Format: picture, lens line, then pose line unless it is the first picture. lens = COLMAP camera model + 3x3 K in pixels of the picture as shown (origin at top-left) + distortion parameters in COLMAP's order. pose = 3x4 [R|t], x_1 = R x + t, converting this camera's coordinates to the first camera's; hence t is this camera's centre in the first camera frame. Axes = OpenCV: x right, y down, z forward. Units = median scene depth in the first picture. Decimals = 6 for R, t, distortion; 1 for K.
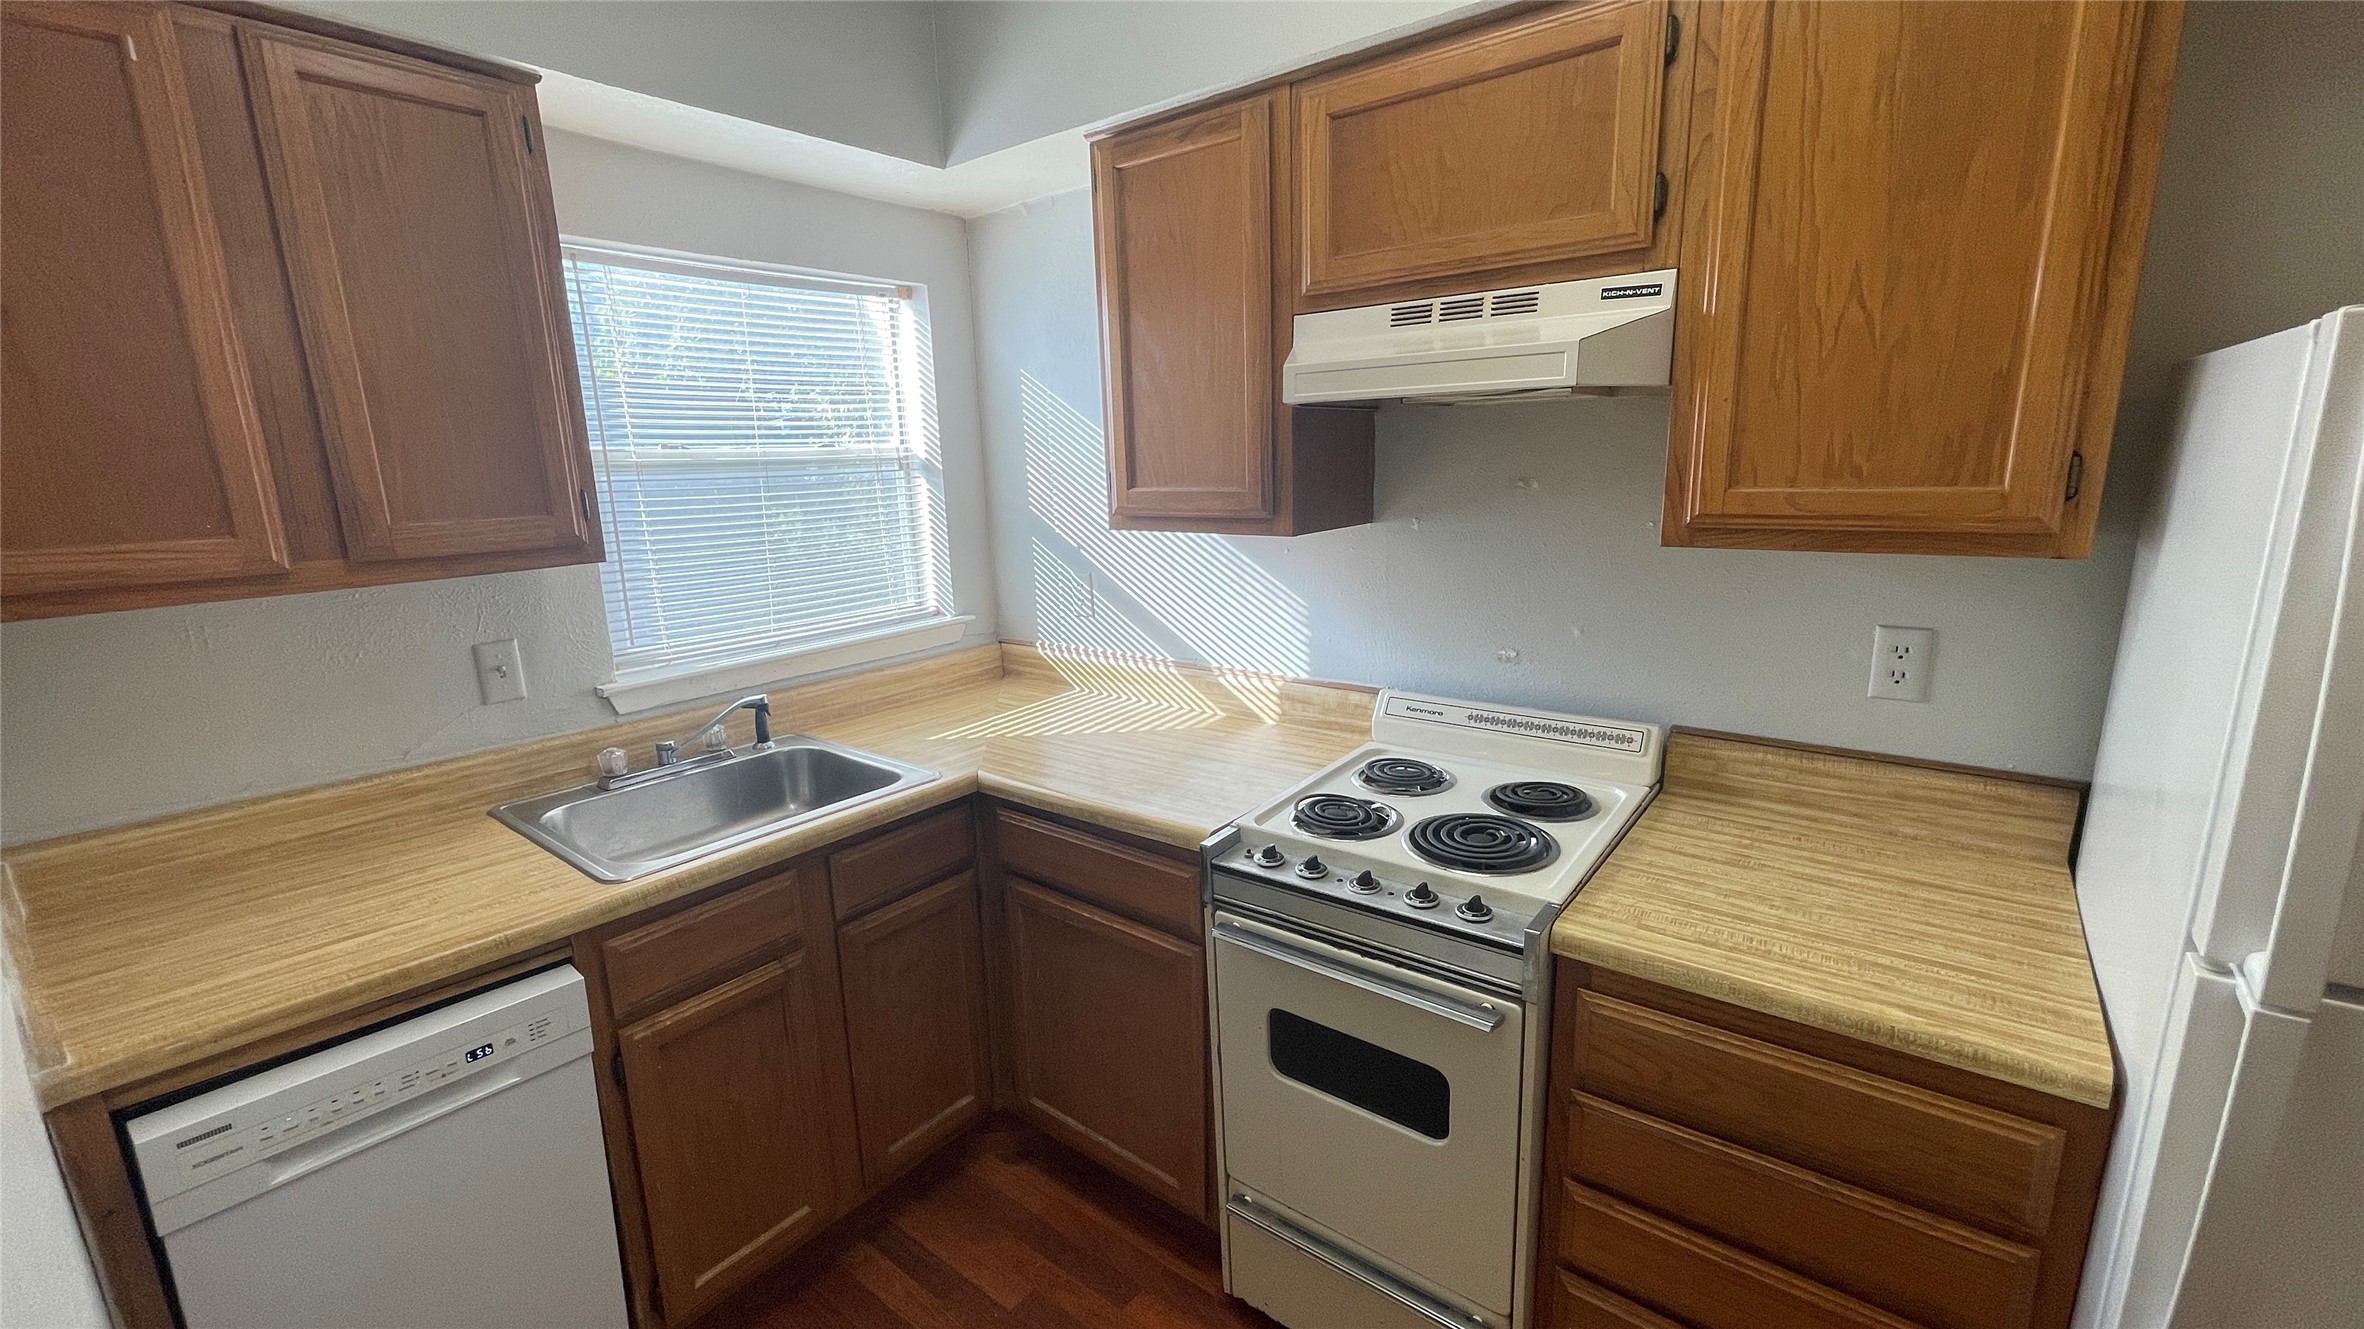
lens RADIAL K [[967.9, 0, 1169.9], [0, 967.9, 671.5], [0, 0, 1]] dist [0.000013, -0.000163]
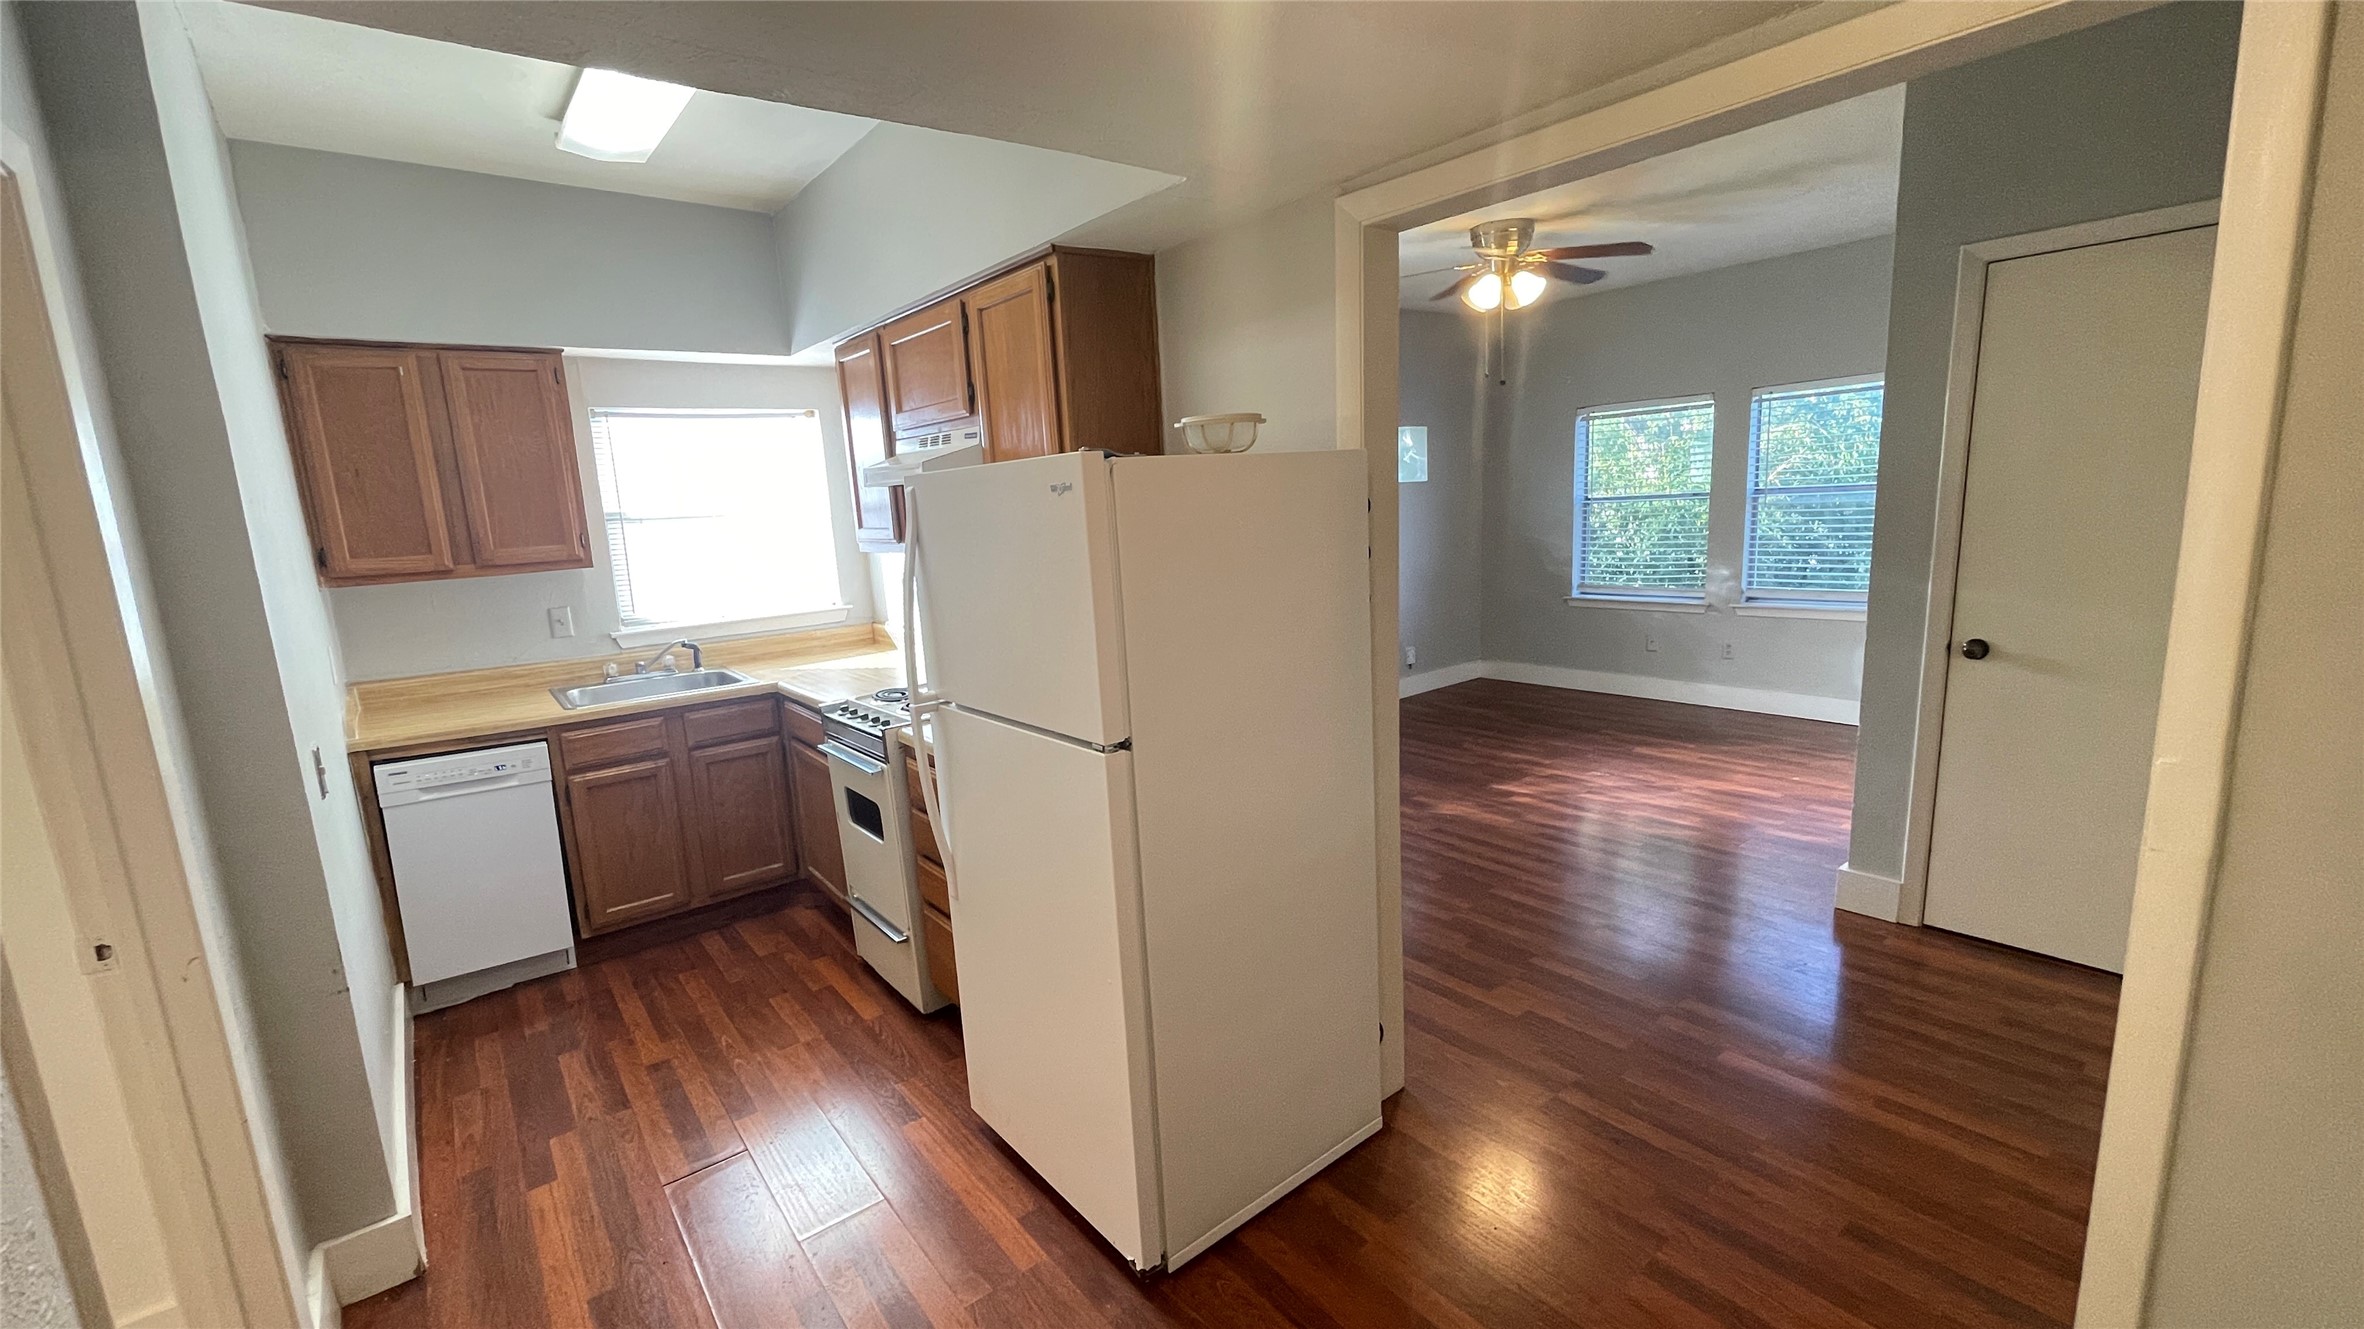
lens RADIAL K [[967.9, 0, 1170.7], [0, 967.9, 677.8], [0, 0, 1]] dist [0.000013, -0.000163]
pose [[0.972197, 0.026269, -0.232686, 1.271967], [-0.032832, 0.999164, -0.024378, 0.152907], [0.231851, 0.031340, 0.972246, -0.836555]]
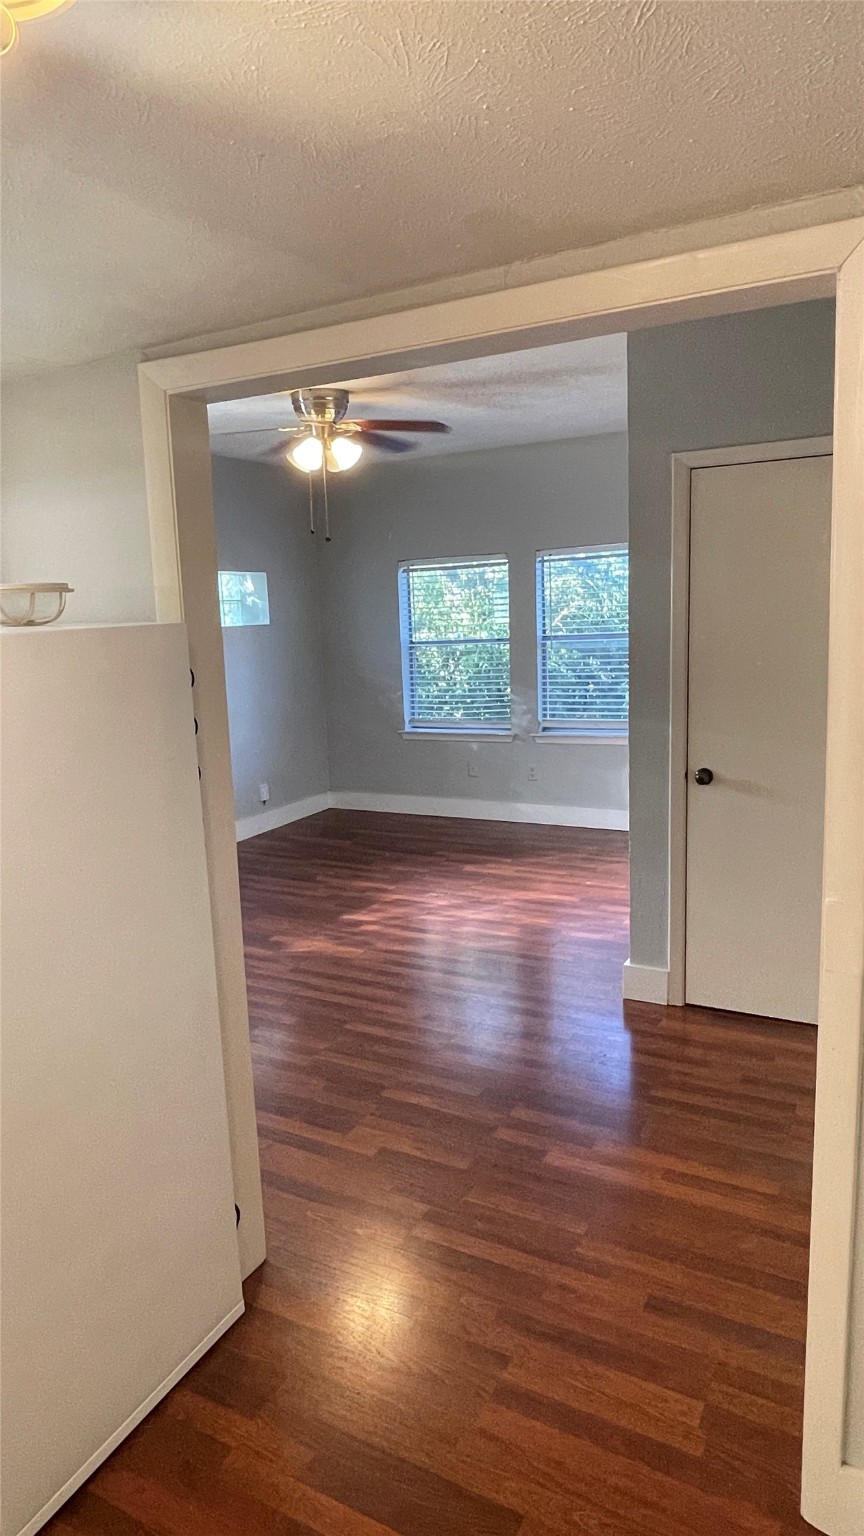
lens RADIAL K [[942.6, 0, 409.3], [0, 942.6, 765.2], [0, 0, 1]] dist [0.008705, -0.008324]
pose [[0.987770, -0.030613, 0.152883, 1.349097], [0.040705, 0.997162, -0.063325, 0.022507], [-0.150510, 0.068774, 0.986213, -0.711659]]
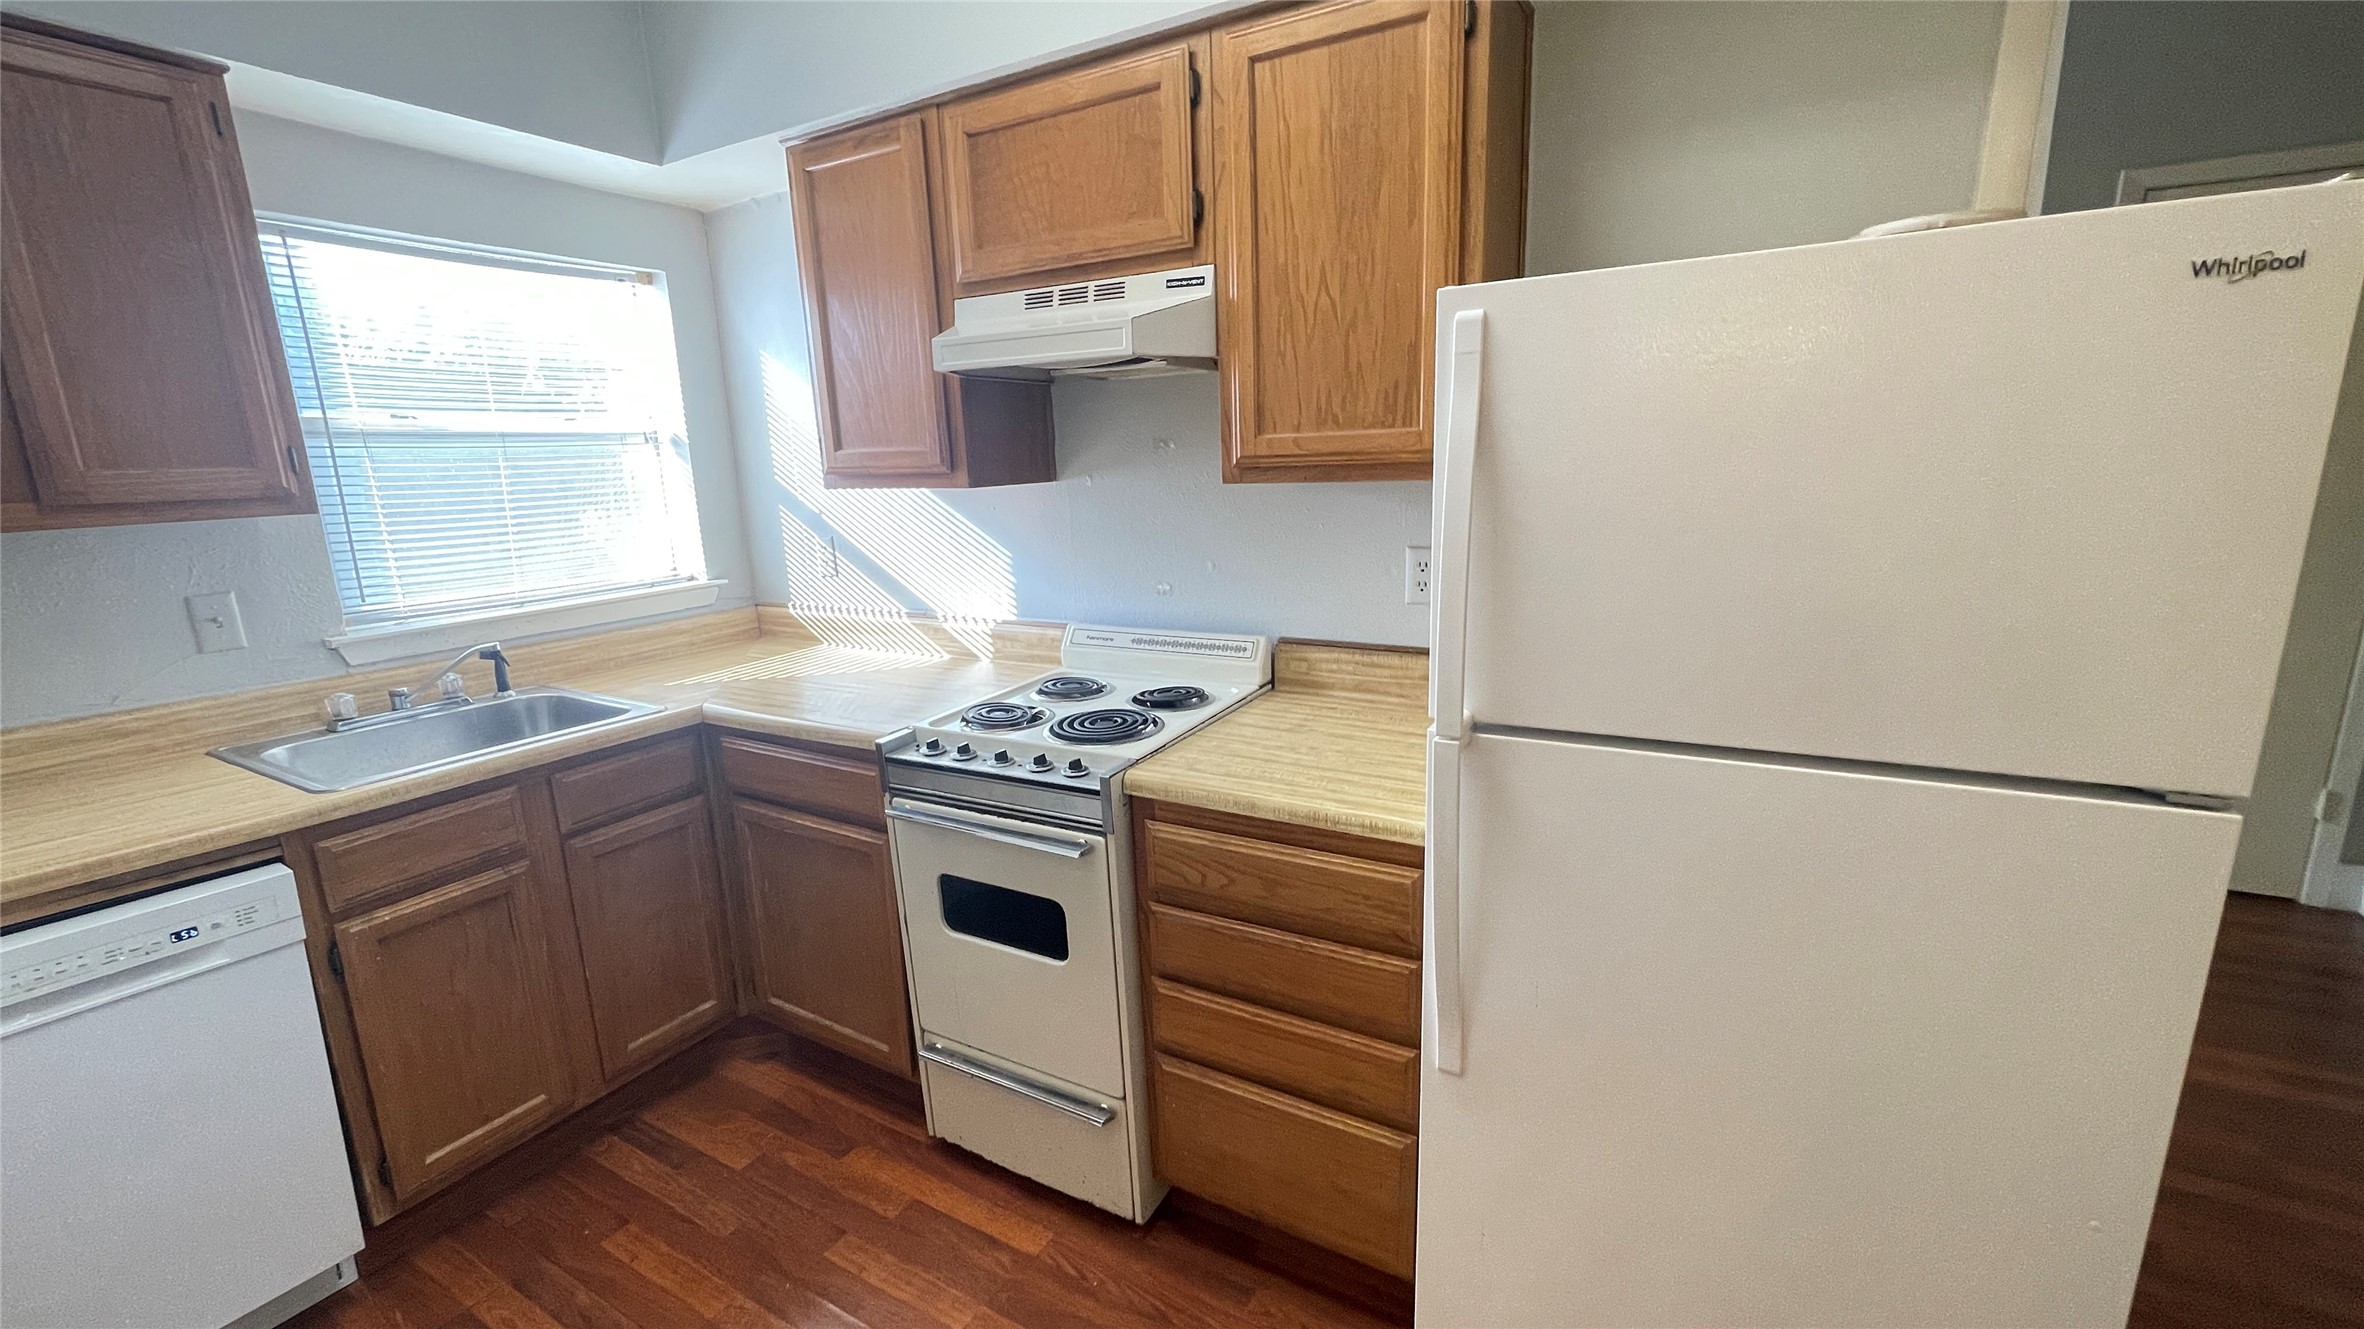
lens RADIAL K [[967.9, 0, 1175.2], [0, 967.9, 674.3], [0, 0, 1]] dist [0.000013, -0.000163]
pose [[0.990057, -0.033025, 0.136734, 0.247095], [0.033458, 0.999440, -0.000870, 0.114778], [-0.136629, 0.005436, 0.990607, -0.238906]]
